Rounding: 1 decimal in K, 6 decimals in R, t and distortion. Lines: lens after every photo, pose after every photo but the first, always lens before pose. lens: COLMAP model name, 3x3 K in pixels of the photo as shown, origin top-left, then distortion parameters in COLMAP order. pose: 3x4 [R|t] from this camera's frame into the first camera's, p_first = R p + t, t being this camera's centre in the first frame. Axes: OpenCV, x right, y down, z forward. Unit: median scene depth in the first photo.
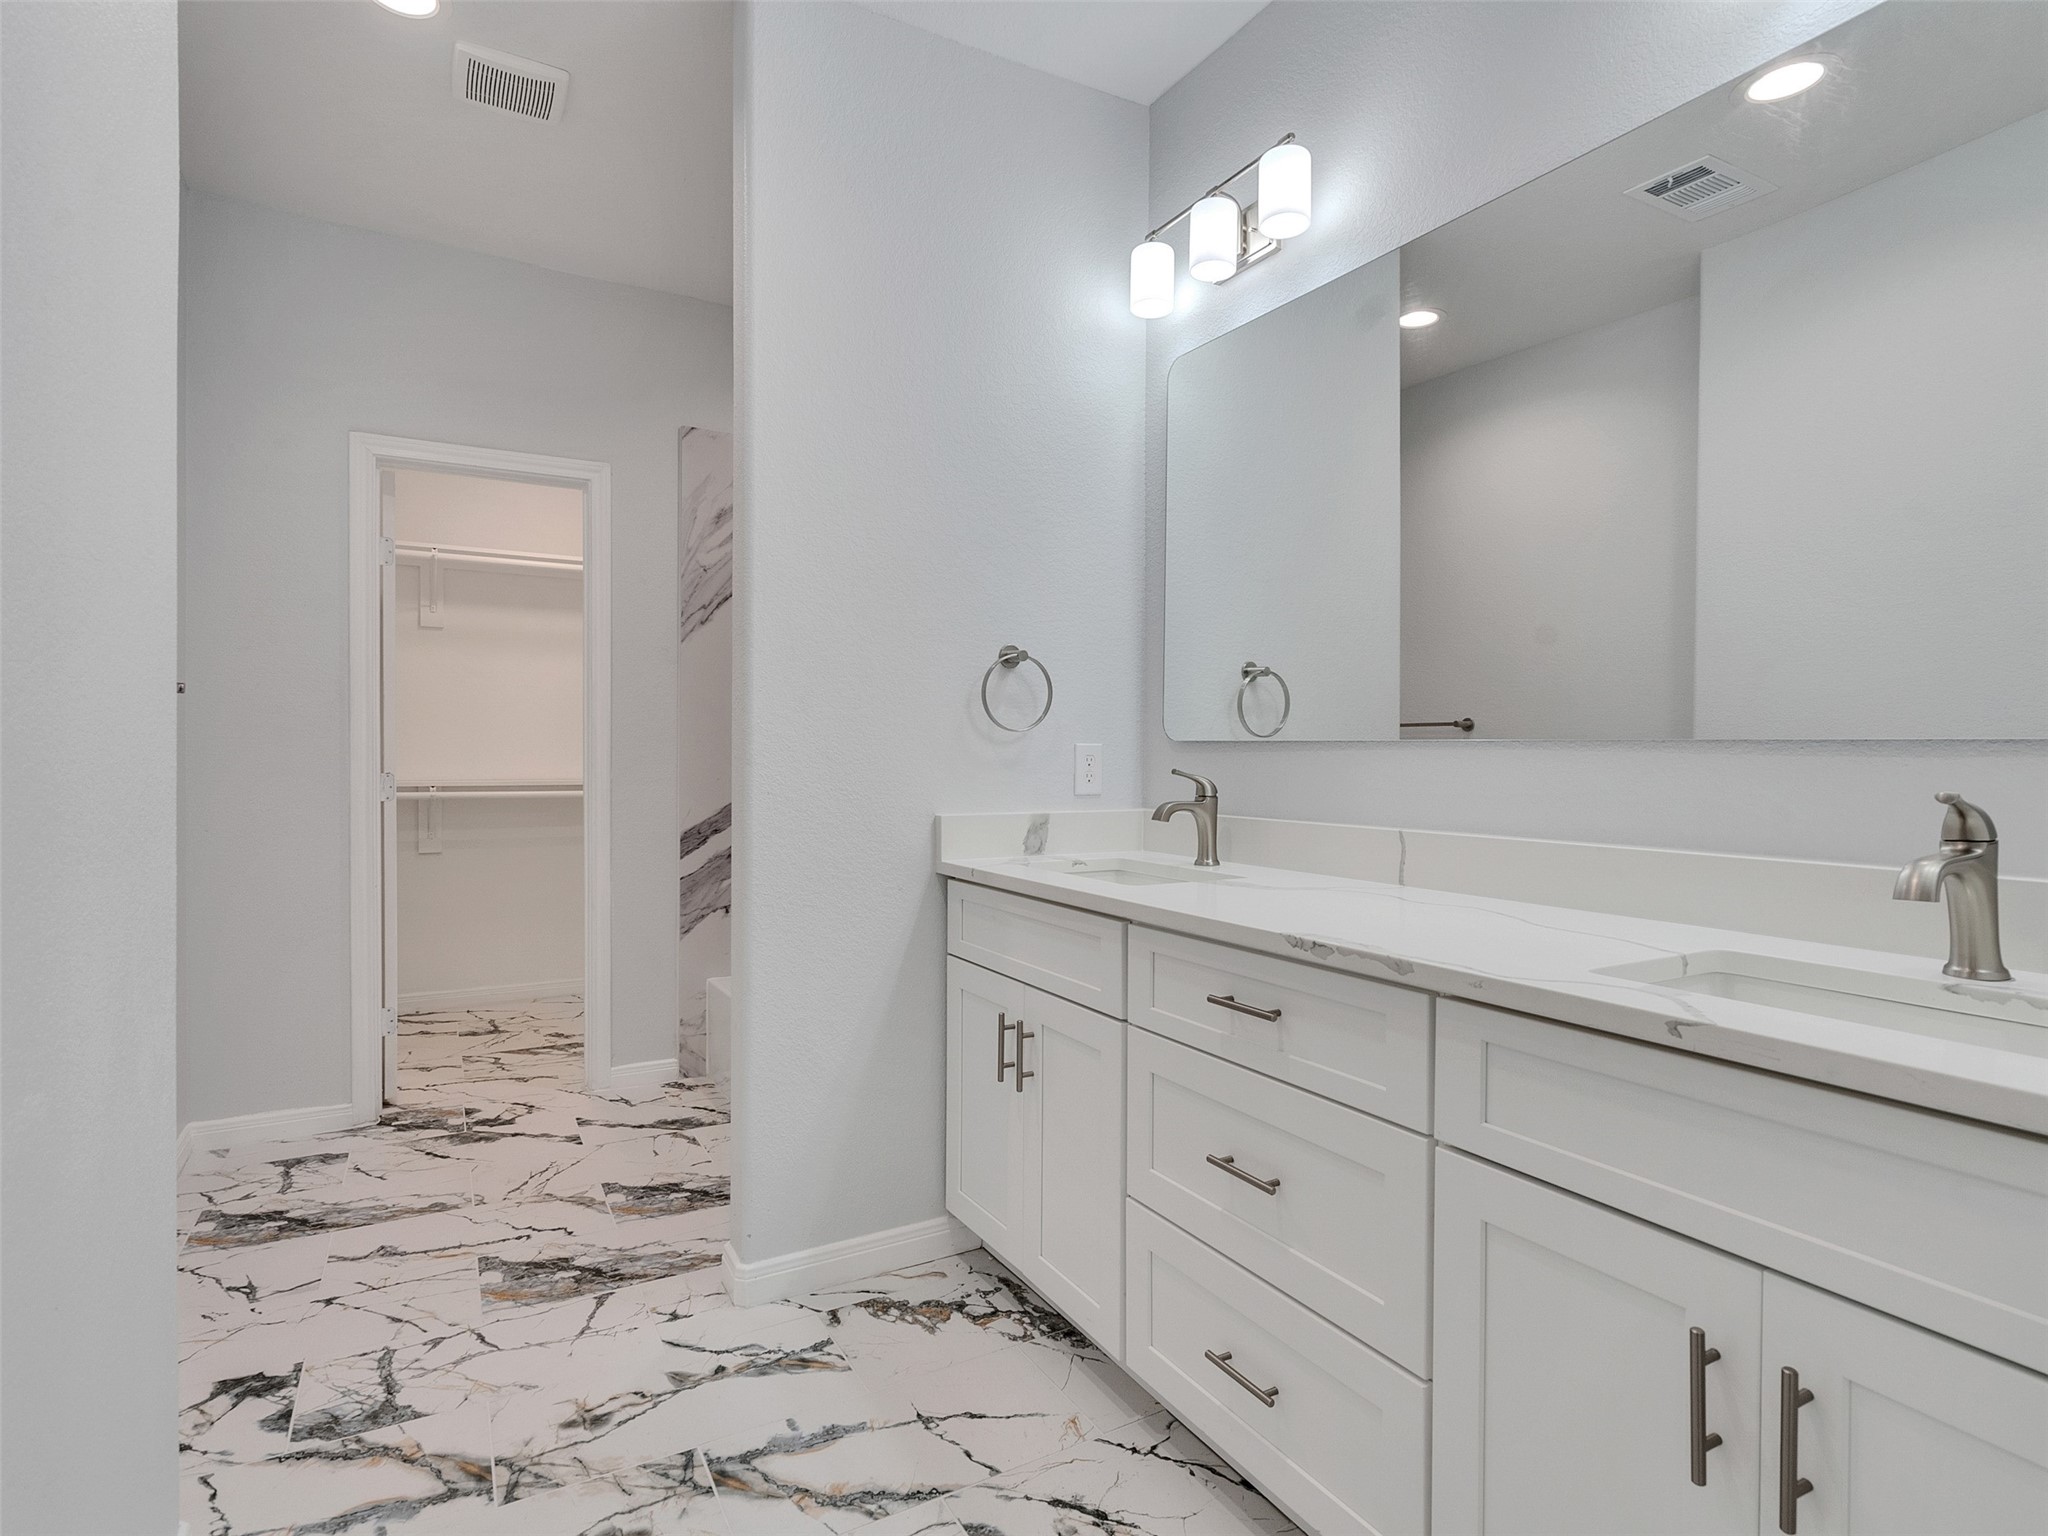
lens RADIAL K [[1044.5, 0, 1006.5], [0, 1044.5, 766.5], [0, 0, 1]] dist [-0.007857, 0.004496]
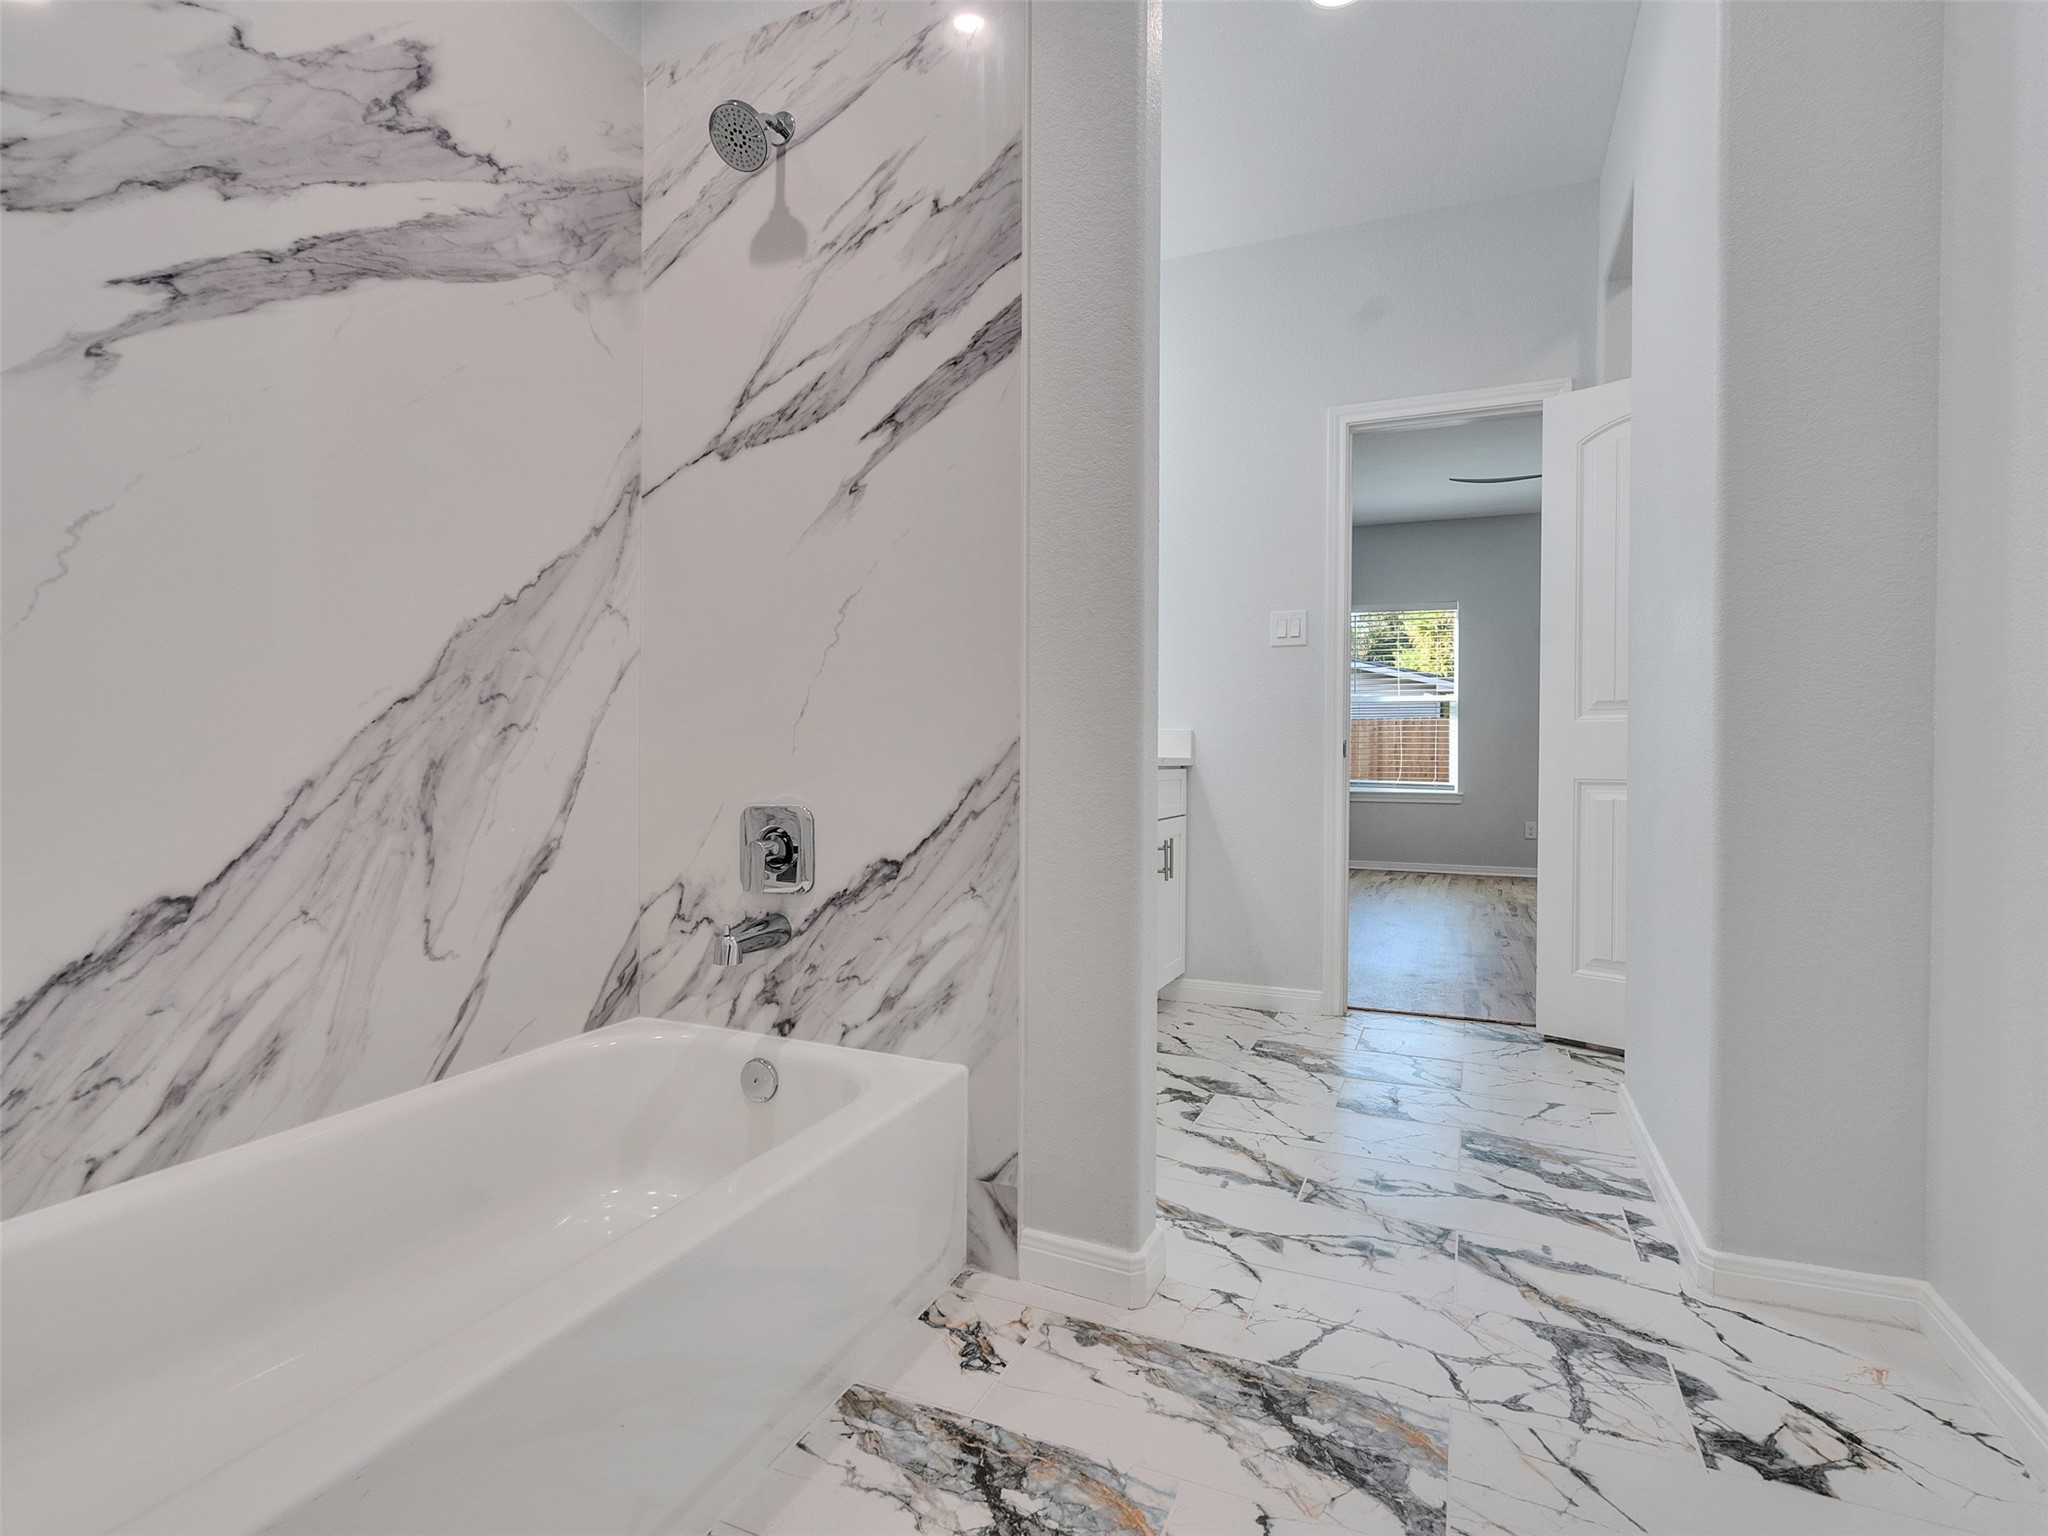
lens RADIAL K [[1044.5, 0, 1006.5], [0, 1044.5, 766.5], [0, 0, 1]] dist [-0.007857, 0.004496]
pose [[-0.606566, -0.013329, 0.794921, -0.842123], [0.000438, 0.999854, 0.017100, 0.092800], [-0.795033, 0.010721, -0.606472, 1.599585]]
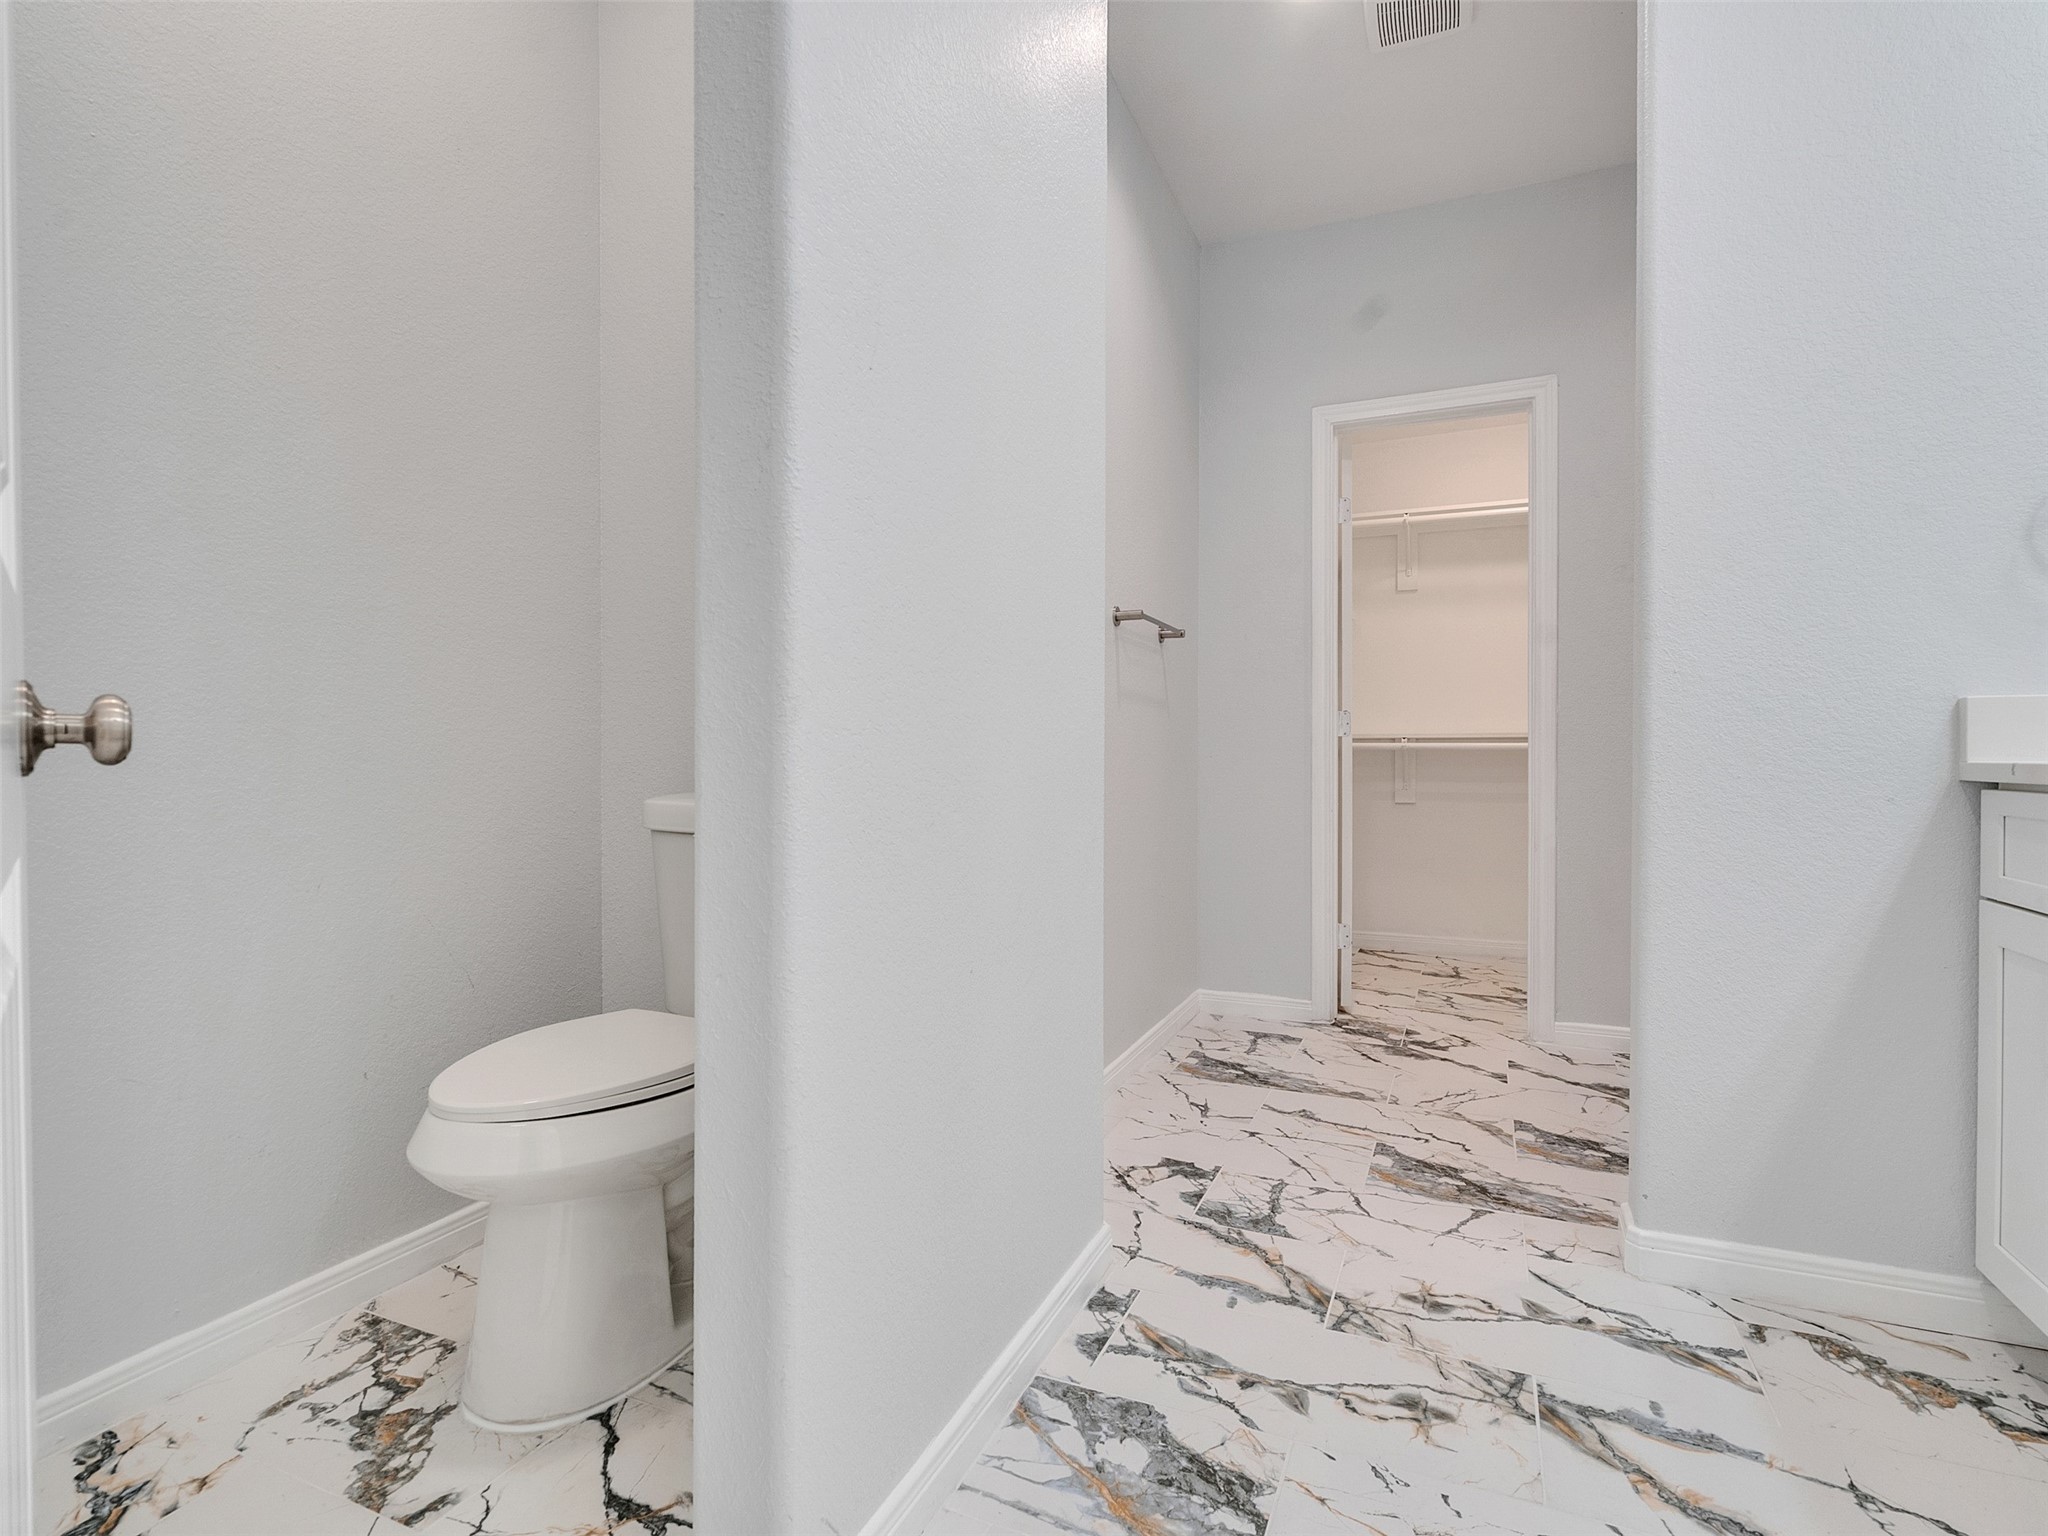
lens RADIAL K [[1044.5, 0, 1006.5], [0, 1044.5, 766.5], [0, 0, 1]] dist [-0.007857, 0.004496]
pose [[0.600768, 0.003861, -0.799414, 0.115856], [-0.006859, 0.999976, -0.000325, 0.105194], [0.799394, 0.005679, 0.600780, 0.076206]]
